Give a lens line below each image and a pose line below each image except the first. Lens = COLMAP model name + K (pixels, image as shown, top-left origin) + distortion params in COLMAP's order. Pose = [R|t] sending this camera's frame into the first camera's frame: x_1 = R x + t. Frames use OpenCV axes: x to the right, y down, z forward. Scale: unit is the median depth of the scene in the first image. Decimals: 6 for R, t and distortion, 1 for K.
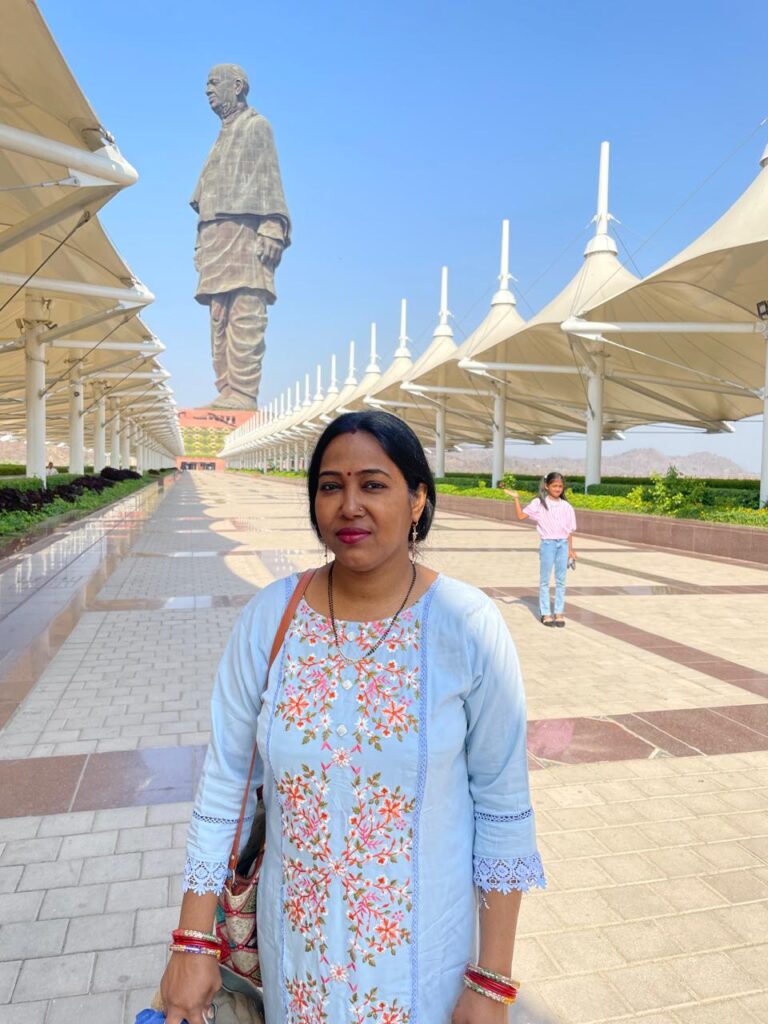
lens RADIAL K [[788.7, 0, 384.0], [0, 788.7, 512.0], [0, 0, 1]] dist [0.073541, -0.103280]
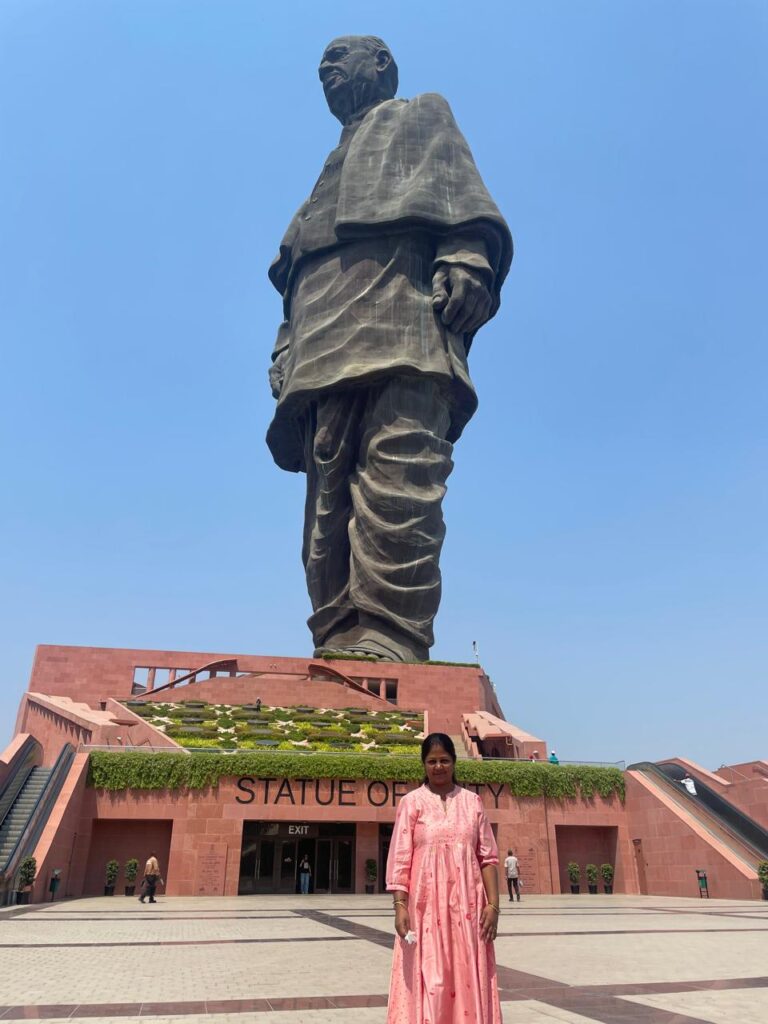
lens RADIAL K [[788.7, 0, 385.7], [0, 788.7, 508.2], [0, 0, 1]] dist [0.072658, -0.101503]
pose [[0.999837, -0.016994, -0.006083, -0.185104], [0.012186, 0.884153, -0.467038, -0.038160], [0.013315, 0.466888, 0.884216, 0.689502]]
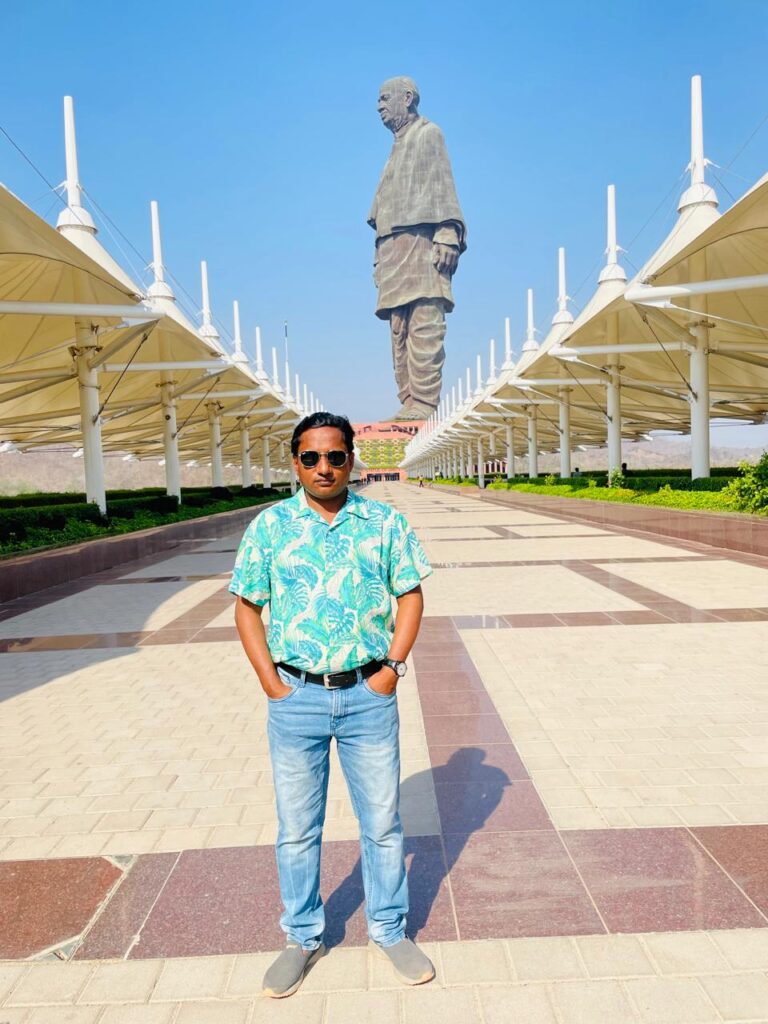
lens RADIAL K [[788.0, 0, 389.6], [0, 788.0, 536.6], [0, 0, 1]] dist [0.050014, -0.074630]
pose [[0.971786, -0.037501, -0.232862, 0.006893], [0.043019, 0.998900, 0.018661, -0.000108], [0.231907, -0.028152, 0.972331, 0.004439]]
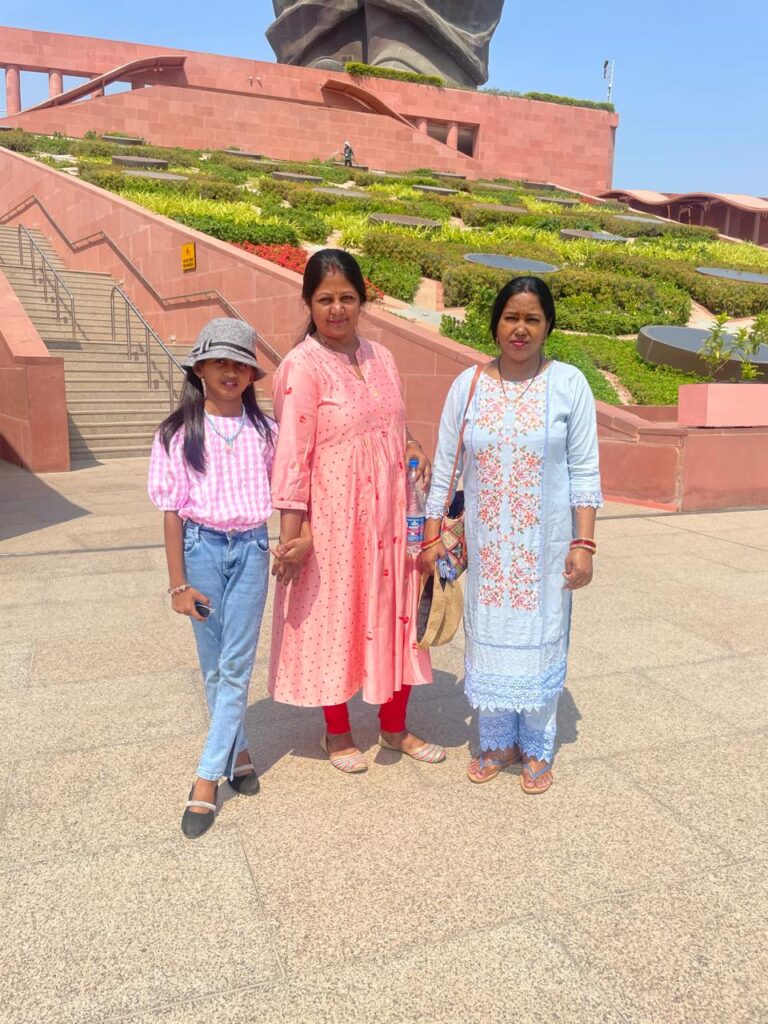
lens RADIAL K [[788.7, 0, 384.0], [0, 788.7, 512.0], [0, 0, 1]] dist [0.073541, -0.103280]
pose [[0.993472, -0.021892, 0.111955, -0.223665], [0.007766, 0.992116, 0.125083, -0.061299], [-0.113810, -0.123397, 0.985809, 0.811920]]
